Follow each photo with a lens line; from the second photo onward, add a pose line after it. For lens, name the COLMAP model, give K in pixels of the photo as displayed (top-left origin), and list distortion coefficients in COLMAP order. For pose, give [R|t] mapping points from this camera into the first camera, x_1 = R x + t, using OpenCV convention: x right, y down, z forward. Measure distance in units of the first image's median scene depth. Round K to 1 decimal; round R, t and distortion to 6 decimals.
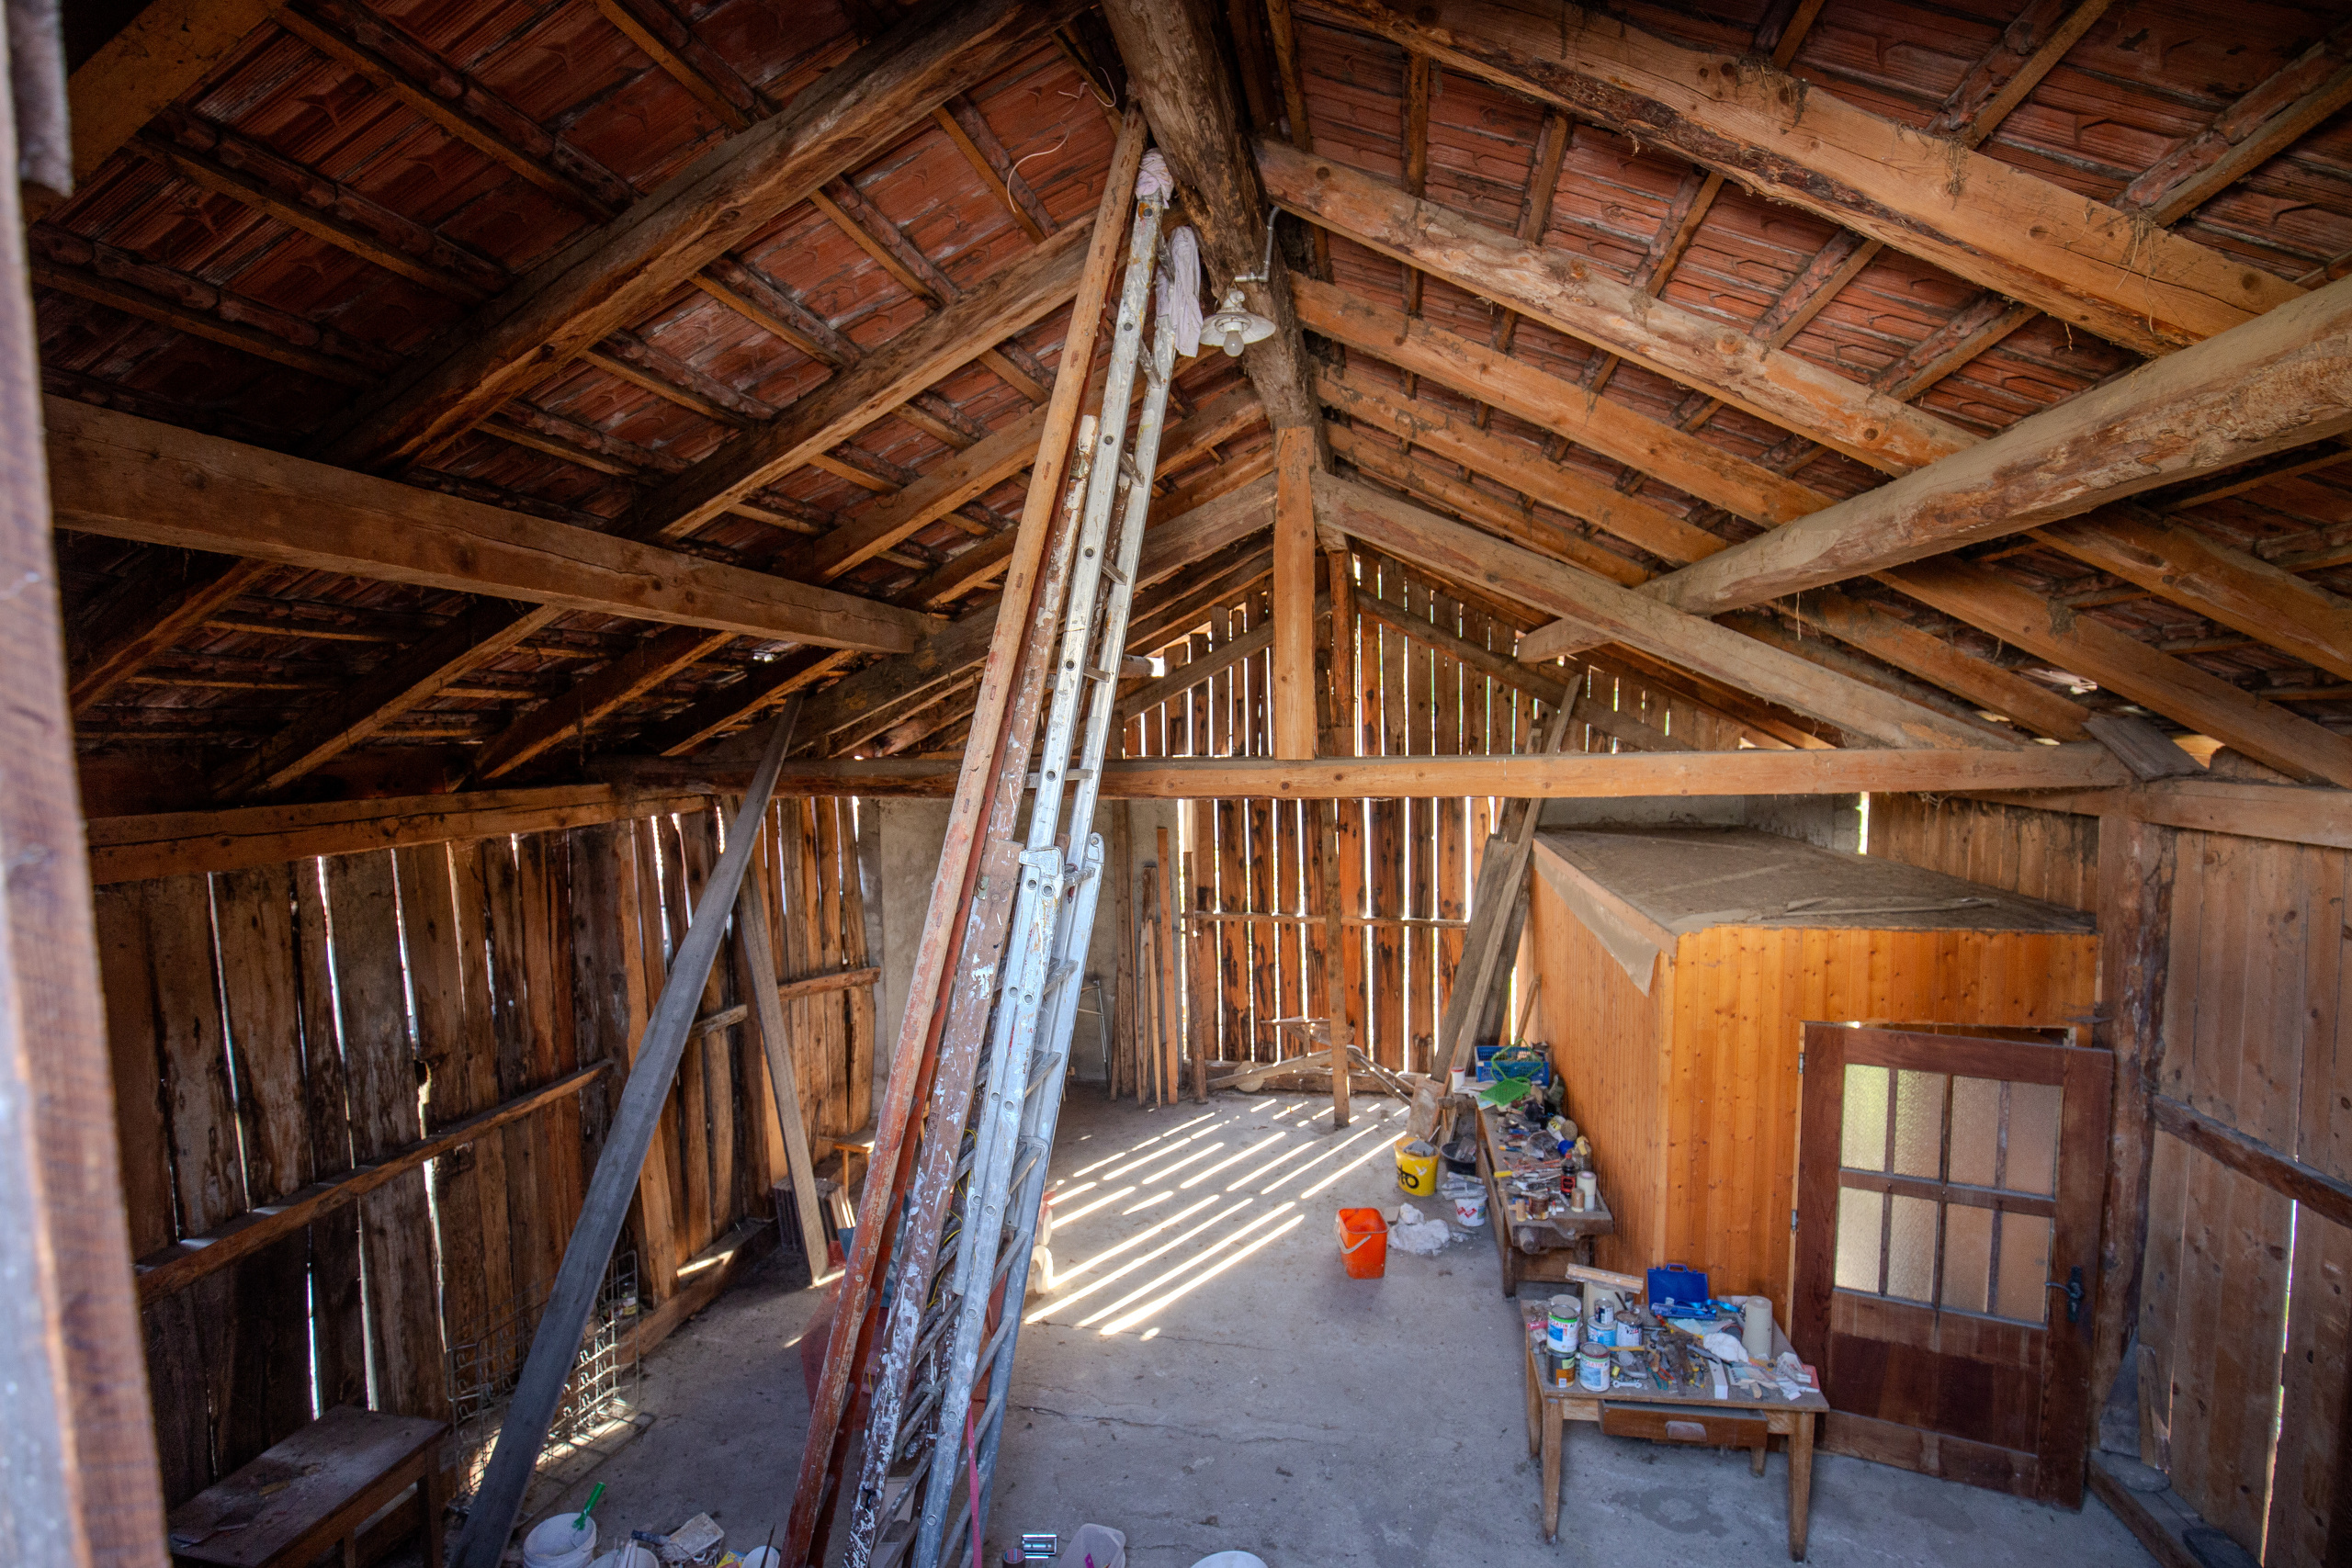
lens RADIAL K [[1066.8, 0, 1160.2], [0, 1066.8, 790.5], [0, 0, 1]] dist [-0.022516, -0.000712]
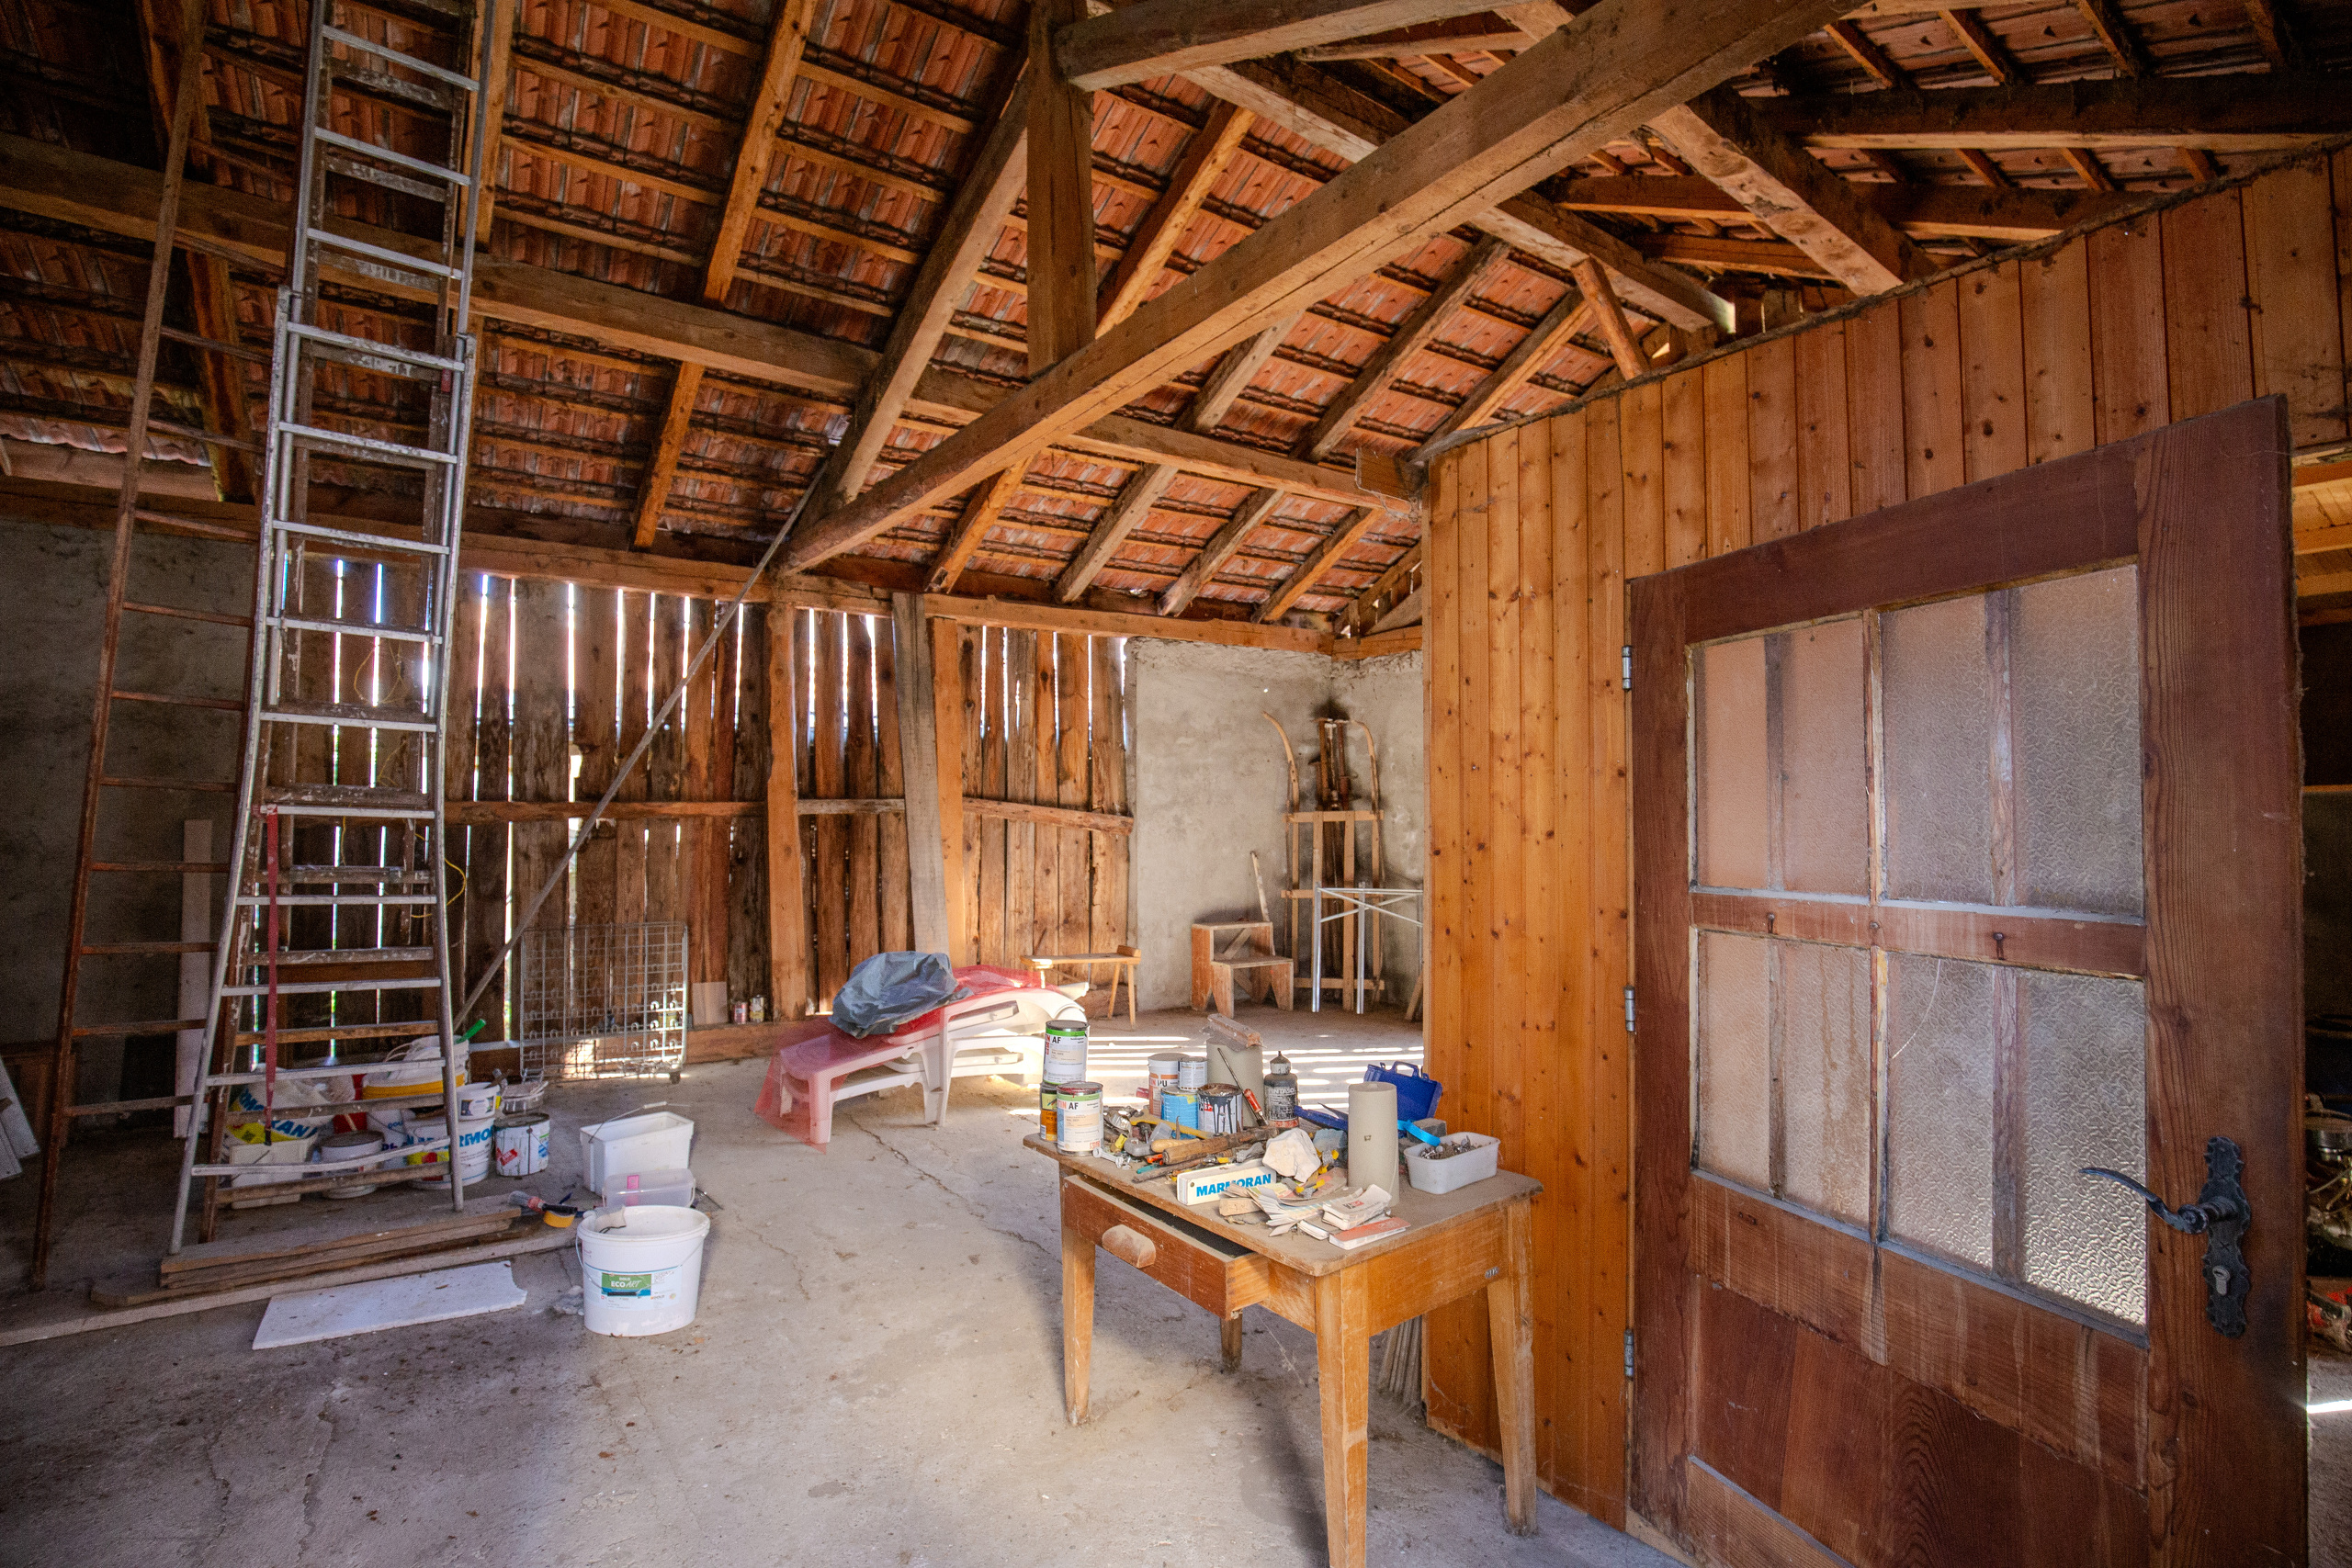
lens RADIAL K [[1066.8, 0, 1174.1], [0, 1066.8, 779.6], [0, 0, 1]] dist [-0.022516, -0.000712]
pose [[0.737063, -0.010751, -0.675739, 0.714769], [-0.051610, 0.996058, -0.072140, 0.324194], [0.673851, 0.088047, 0.733602, 0.468168]]
